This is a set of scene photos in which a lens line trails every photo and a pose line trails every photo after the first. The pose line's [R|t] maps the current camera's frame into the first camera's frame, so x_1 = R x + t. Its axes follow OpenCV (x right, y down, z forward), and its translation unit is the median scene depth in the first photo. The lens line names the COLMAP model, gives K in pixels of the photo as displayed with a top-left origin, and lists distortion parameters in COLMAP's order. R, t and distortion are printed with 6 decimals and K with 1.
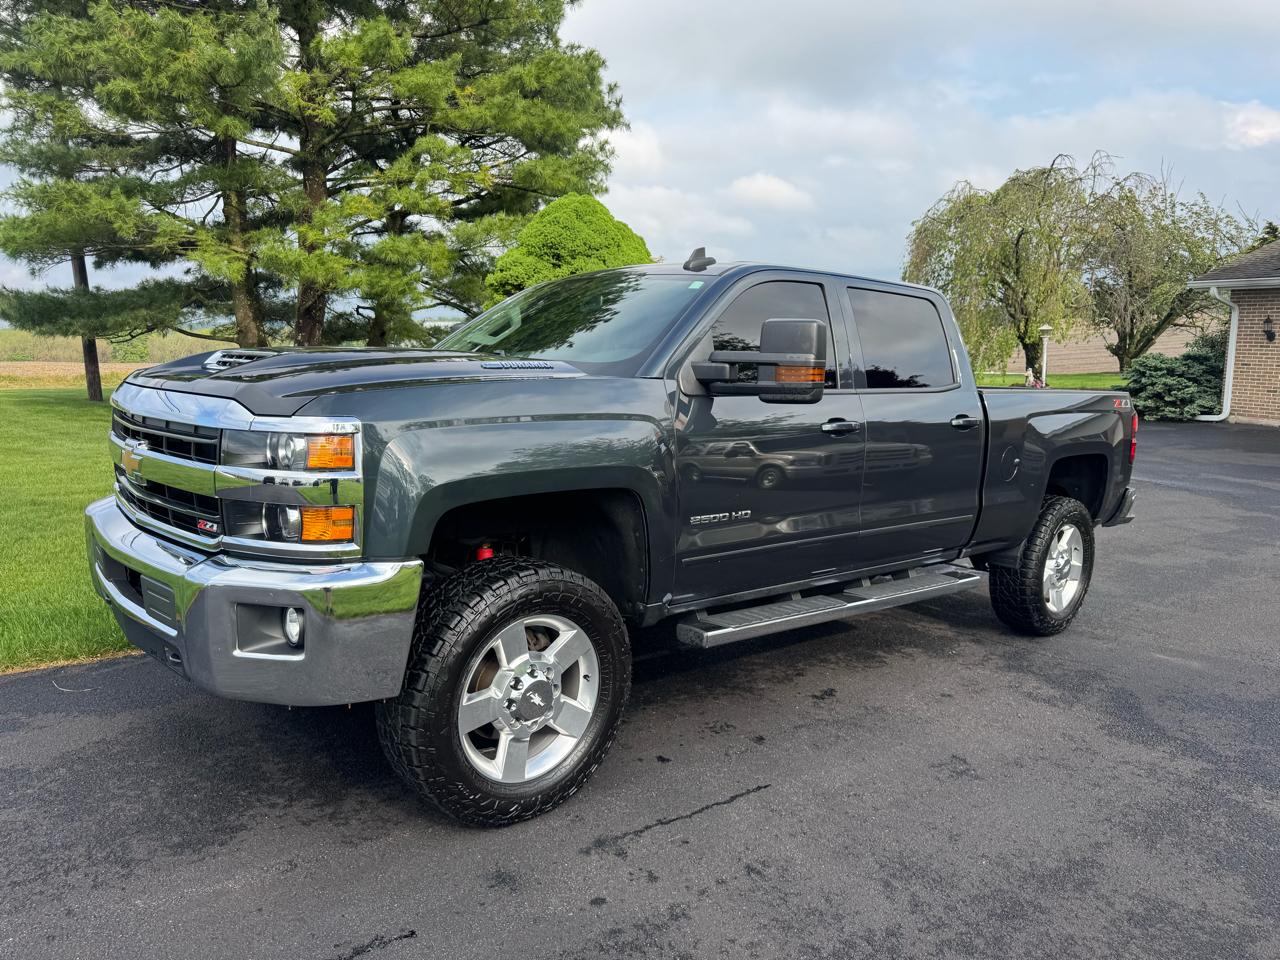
lens RADIAL K [[1030.0, 0, 639.5], [0, 1030.0, 481.1], [0, 0, 1]] dist [0.007364, 0.002266]
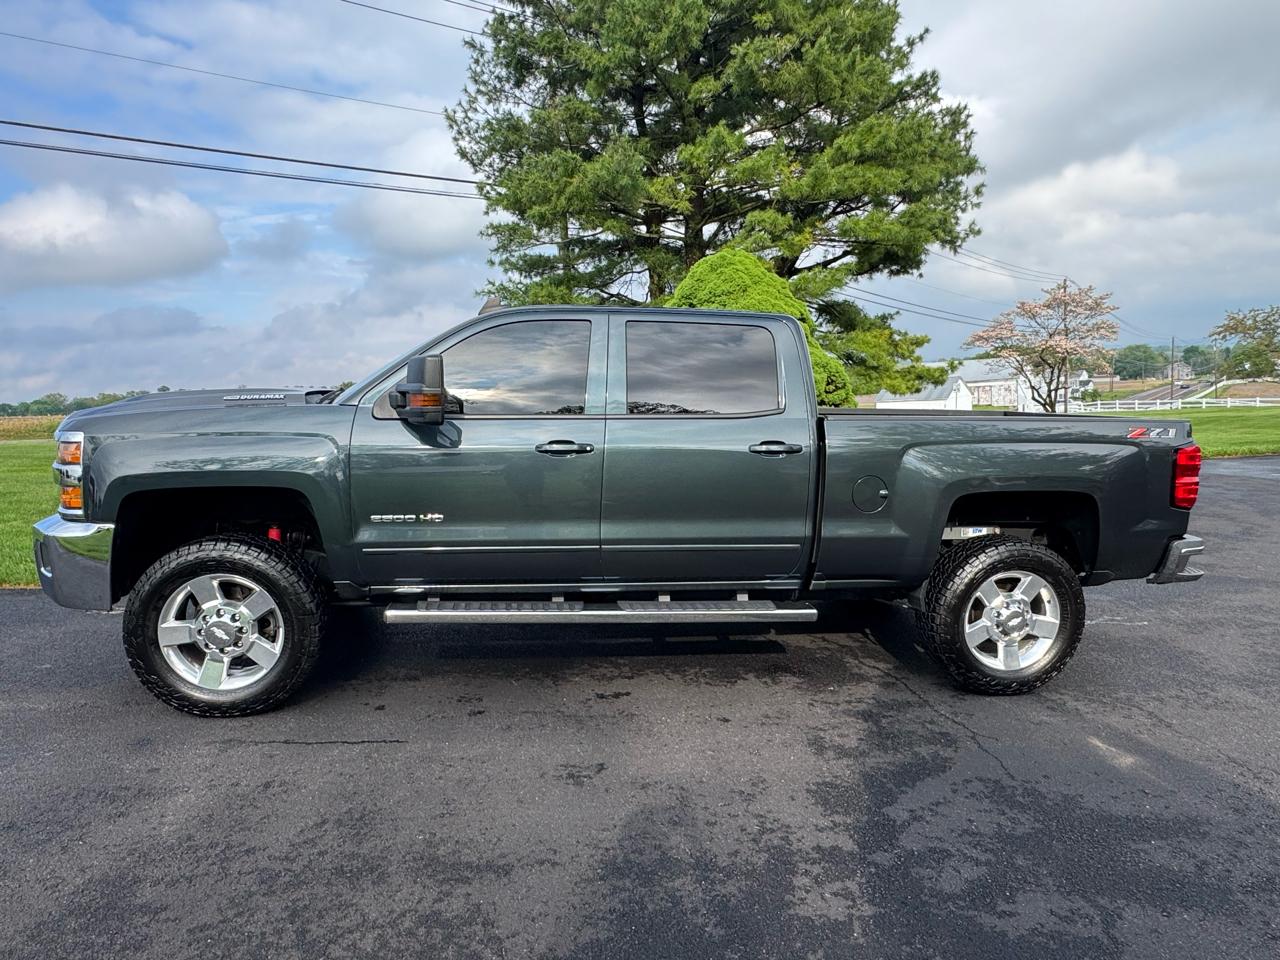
lens RADIAL K [[894.9, 0, 634.6], [0, 894.9, 477.5], [0, 0, 1]] dist [0.000382, -0.001836]
pose [[0.797379, 0.034024, -0.602519, 0.726966], [-0.053650, 0.998453, -0.014618, -0.009830], [0.601089, 0.043981, 0.797971, 0.238452]]
